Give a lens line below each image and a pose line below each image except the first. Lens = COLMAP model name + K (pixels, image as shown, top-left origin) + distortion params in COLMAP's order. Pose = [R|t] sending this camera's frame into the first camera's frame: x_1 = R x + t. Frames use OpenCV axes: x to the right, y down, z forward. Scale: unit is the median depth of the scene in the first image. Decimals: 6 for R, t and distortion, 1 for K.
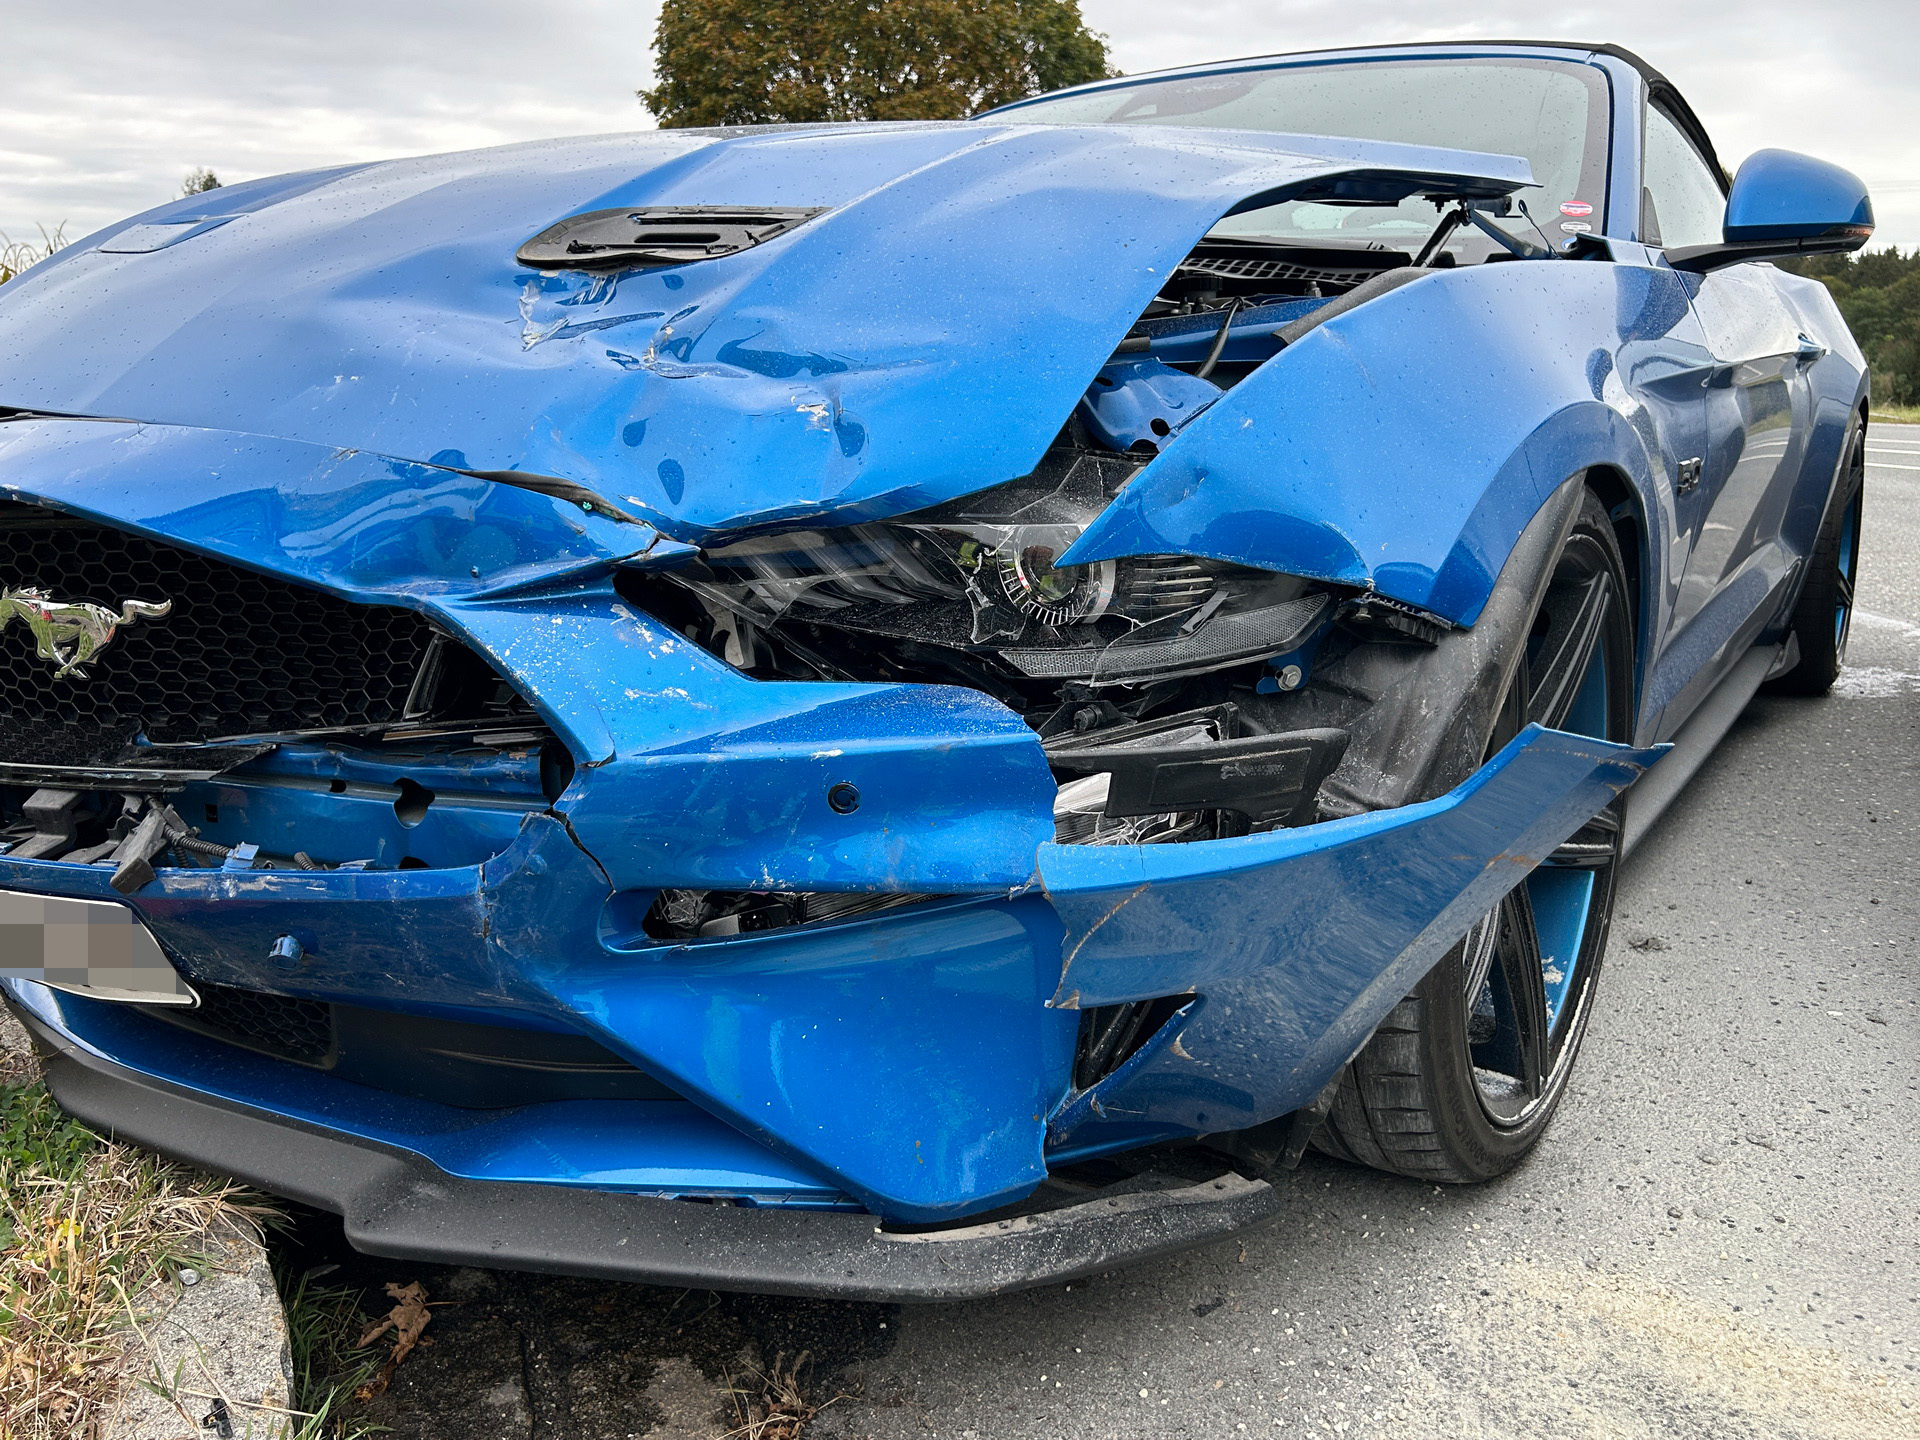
lens RADIAL K [[1529.4, 0, 957.4], [0, 1529.4, 729.5], [0, 0, 1]] dist [0.099816, -0.117074]
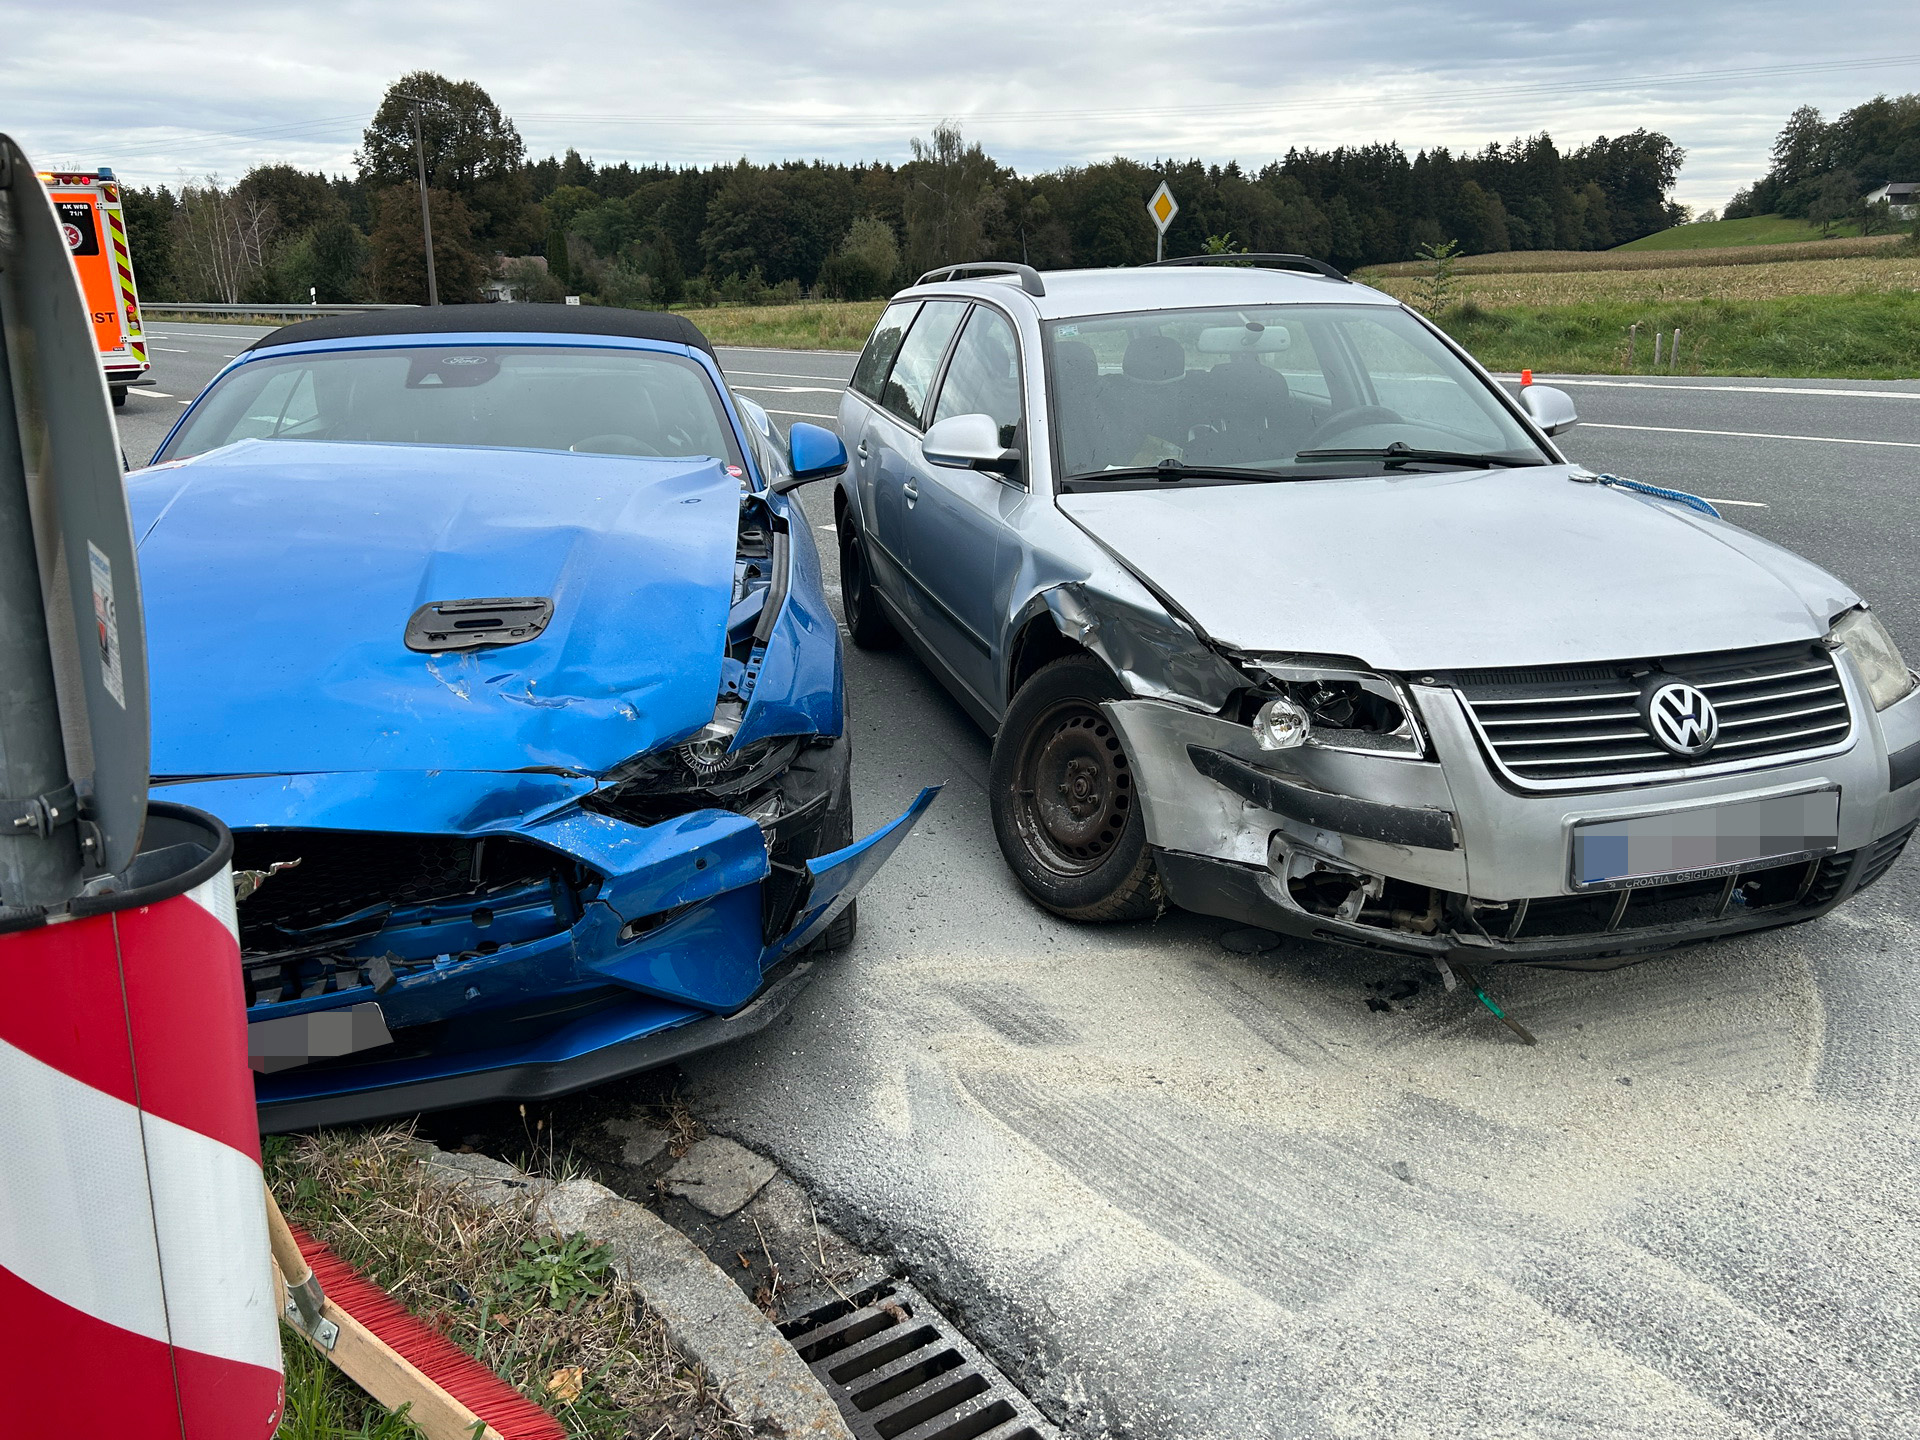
lens RADIAL K [[1439.3, 0, 952.2], [0, 1439.3, 697.3], [0, 0, 1]] dist [0.069892, -0.001420]
pose [[0.749298, -0.195290, 0.632783, -1.152363], [0.158595, 0.980641, 0.114850, -0.412629], [-0.642962, 0.014300, 0.765765, -1.082442]]
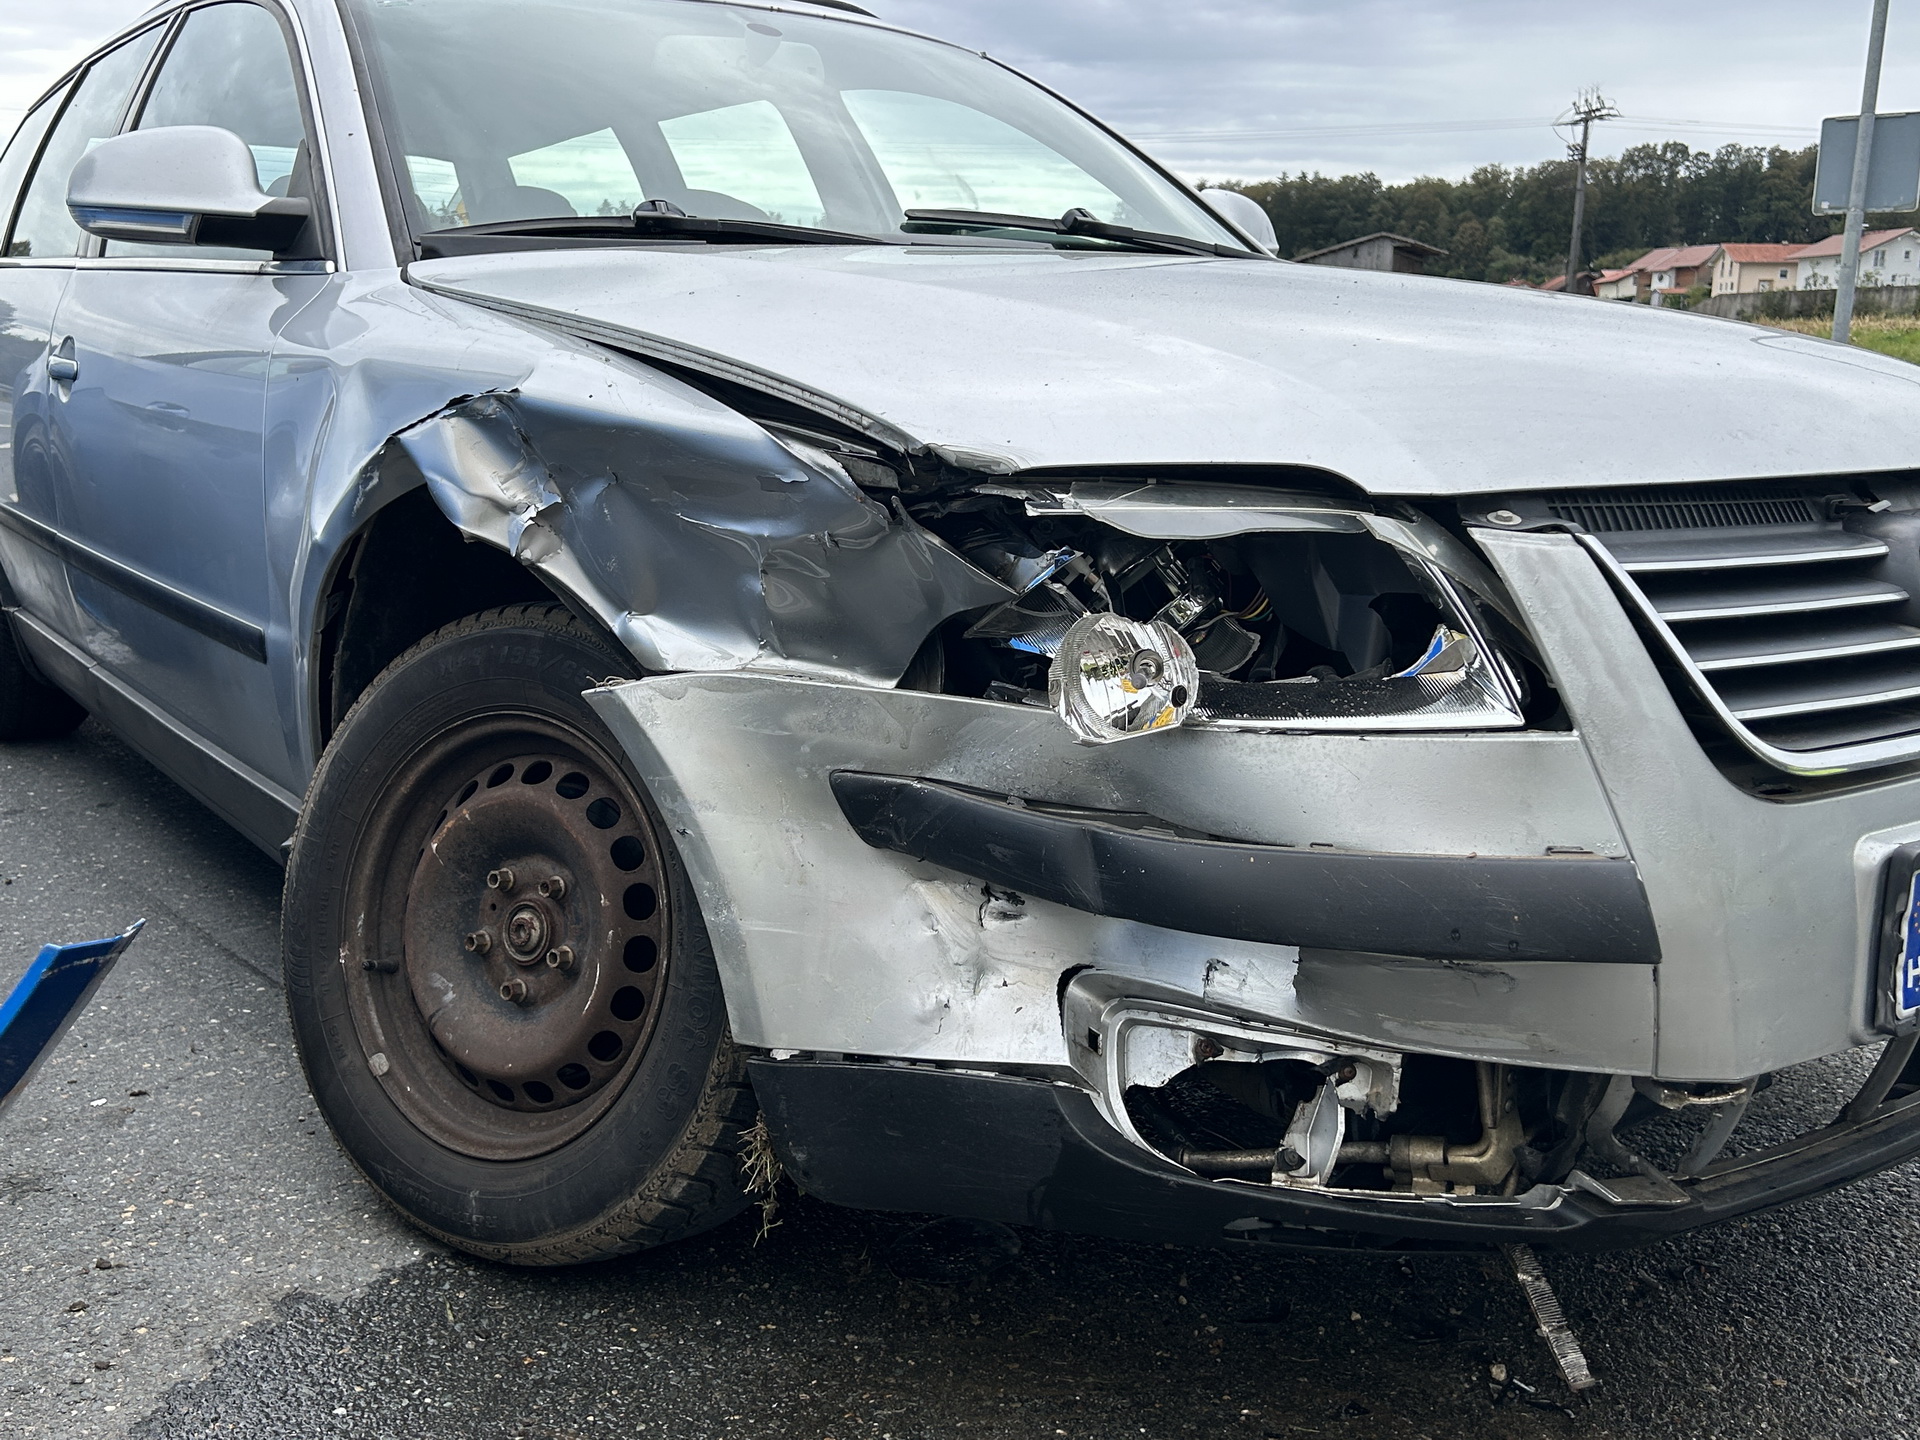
lens RADIAL K [[1771.2, 0, 960.0], [0, 1771.2, 720.0], [0, 0, 1]] dist [0.092044, -0.160859]
pose [[0.432587, -0.180288, 0.883383, -0.232771], [0.185078, 0.976694, 0.108700, -0.113364], [-0.882391, 0.116473, 0.455872, 0.009974]]
